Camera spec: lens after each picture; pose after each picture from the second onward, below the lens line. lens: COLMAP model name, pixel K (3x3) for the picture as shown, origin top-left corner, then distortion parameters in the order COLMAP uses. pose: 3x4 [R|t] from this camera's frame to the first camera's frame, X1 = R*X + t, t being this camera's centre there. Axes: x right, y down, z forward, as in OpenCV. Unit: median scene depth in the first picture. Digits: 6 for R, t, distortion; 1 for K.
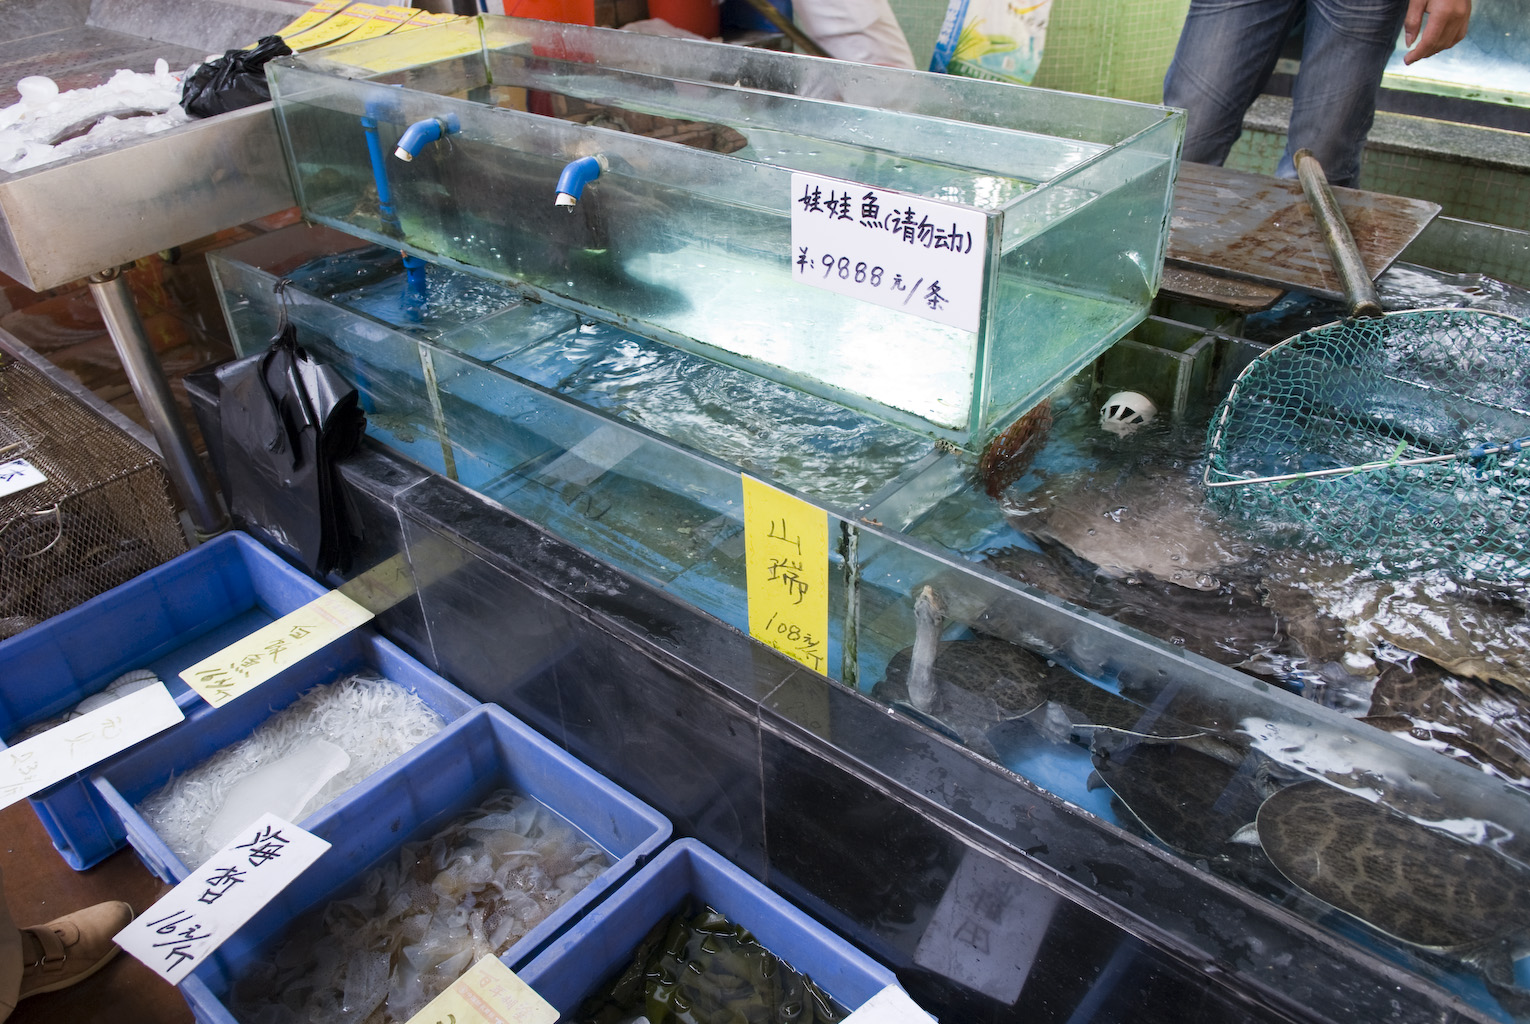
lens RADIAL K [[1142.8, 0, 762.6], [0, 1142.8, 512.7], [0, 0, 1]] dist [-0.052006, -0.011159]
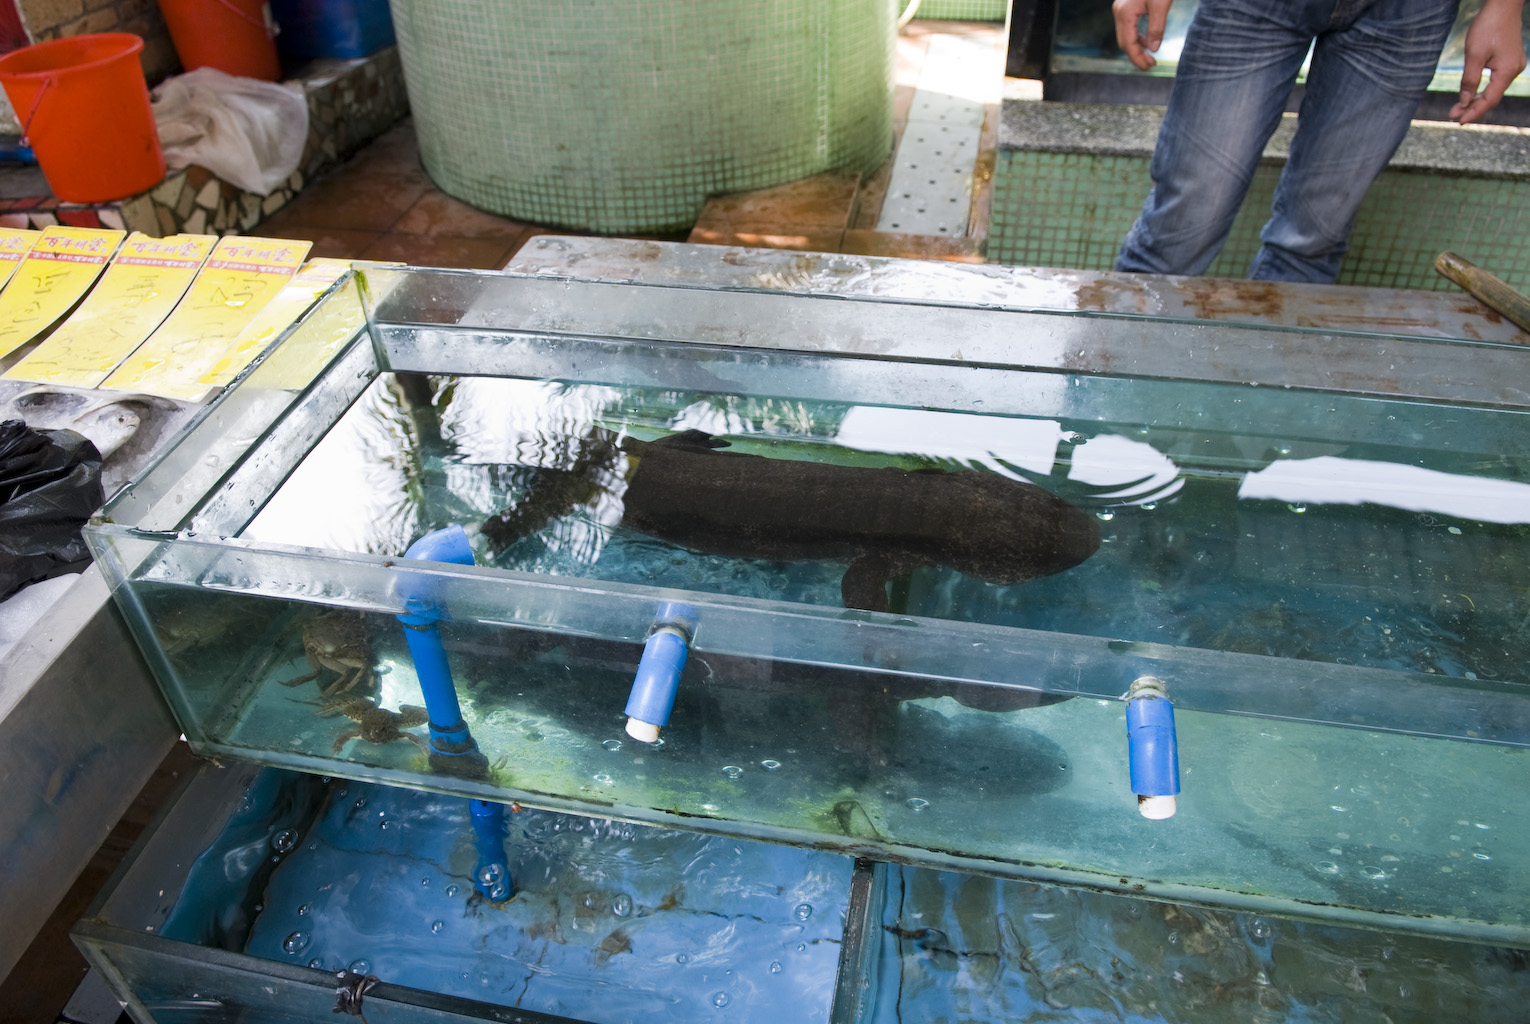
lens RADIAL K [[1142.8, 0, 765.9], [0, 1142.8, 512.6], [0, 0, 1]] dist [-0.052006, -0.011159]
pose [[0.873289, -0.285452, 0.394821, -0.246835], [0.259766, 0.958393, 0.118343, -0.247914], [-0.412175, -0.000786, 0.911104, 0.292011]]
